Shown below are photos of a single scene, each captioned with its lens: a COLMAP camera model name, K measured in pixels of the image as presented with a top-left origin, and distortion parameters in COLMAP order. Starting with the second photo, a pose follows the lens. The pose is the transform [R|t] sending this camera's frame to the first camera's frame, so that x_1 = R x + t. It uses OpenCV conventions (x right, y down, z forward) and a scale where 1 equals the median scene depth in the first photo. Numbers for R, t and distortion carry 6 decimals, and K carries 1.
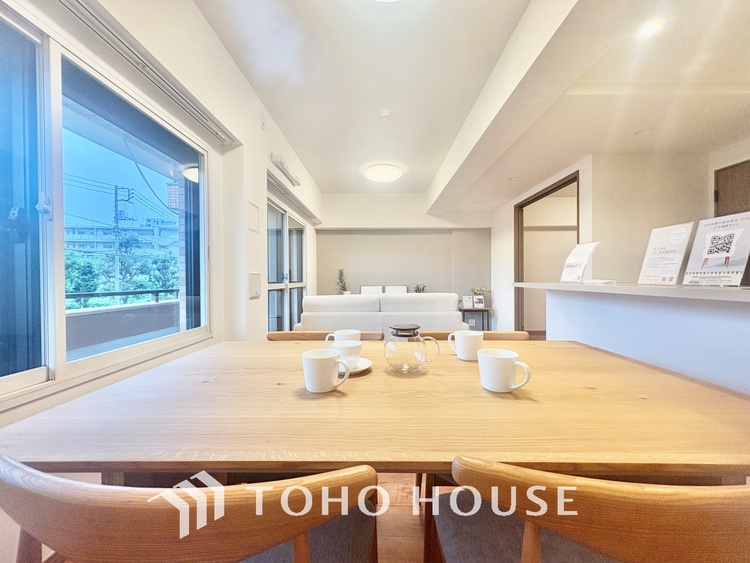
lens RADIAL K [[299.4, 0, 375.9], [0, 299.4, 283.1], [0, 0, 1]] dist [-0.000070, 0.000034]
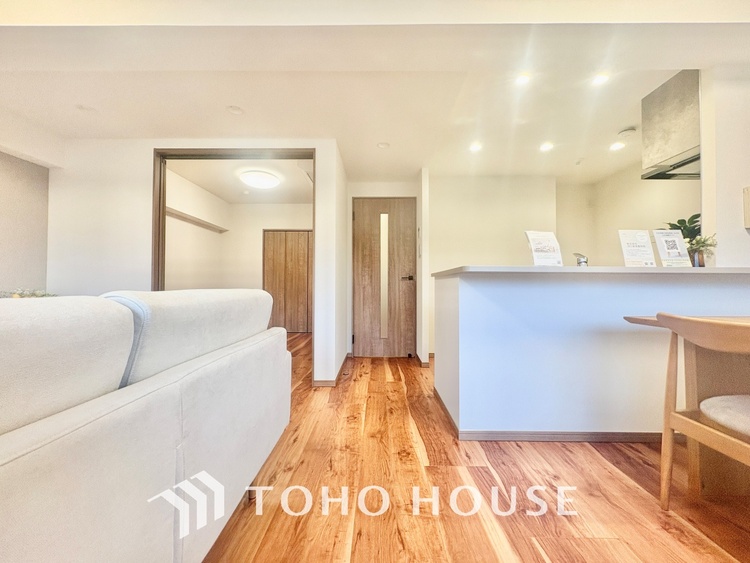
lens RADIAL K [[299.4, 0, 375.5], [0, 299.4, 283.0], [0, 0, 1]] dist [-0.000070, 0.000034]
pose [[0.006253, 0.017038, 0.999835, -0.190126], [0.006863, 0.999831, -0.017081, 0.033803], [-0.999957, 0.006968, 0.006135, 0.783461]]
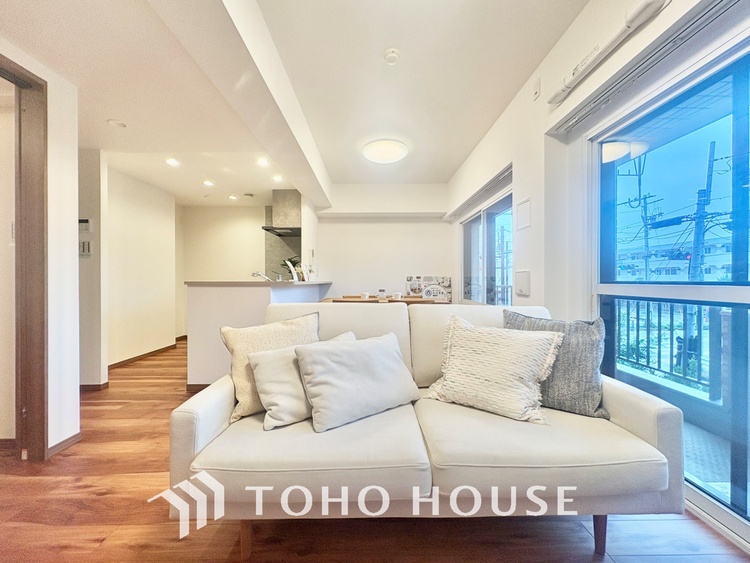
lens RADIAL K [[299.4, 0, 376.4], [0, 299.4, 280.4], [0, 0, 1]] dist [-0.000070, 0.000034]
pose [[-0.999822, 0.005263, -0.018123, 0.069066], [0.005070, 0.999930, 0.010690, -0.012386], [0.018178, 0.010597, -0.999779, 1.500232]]
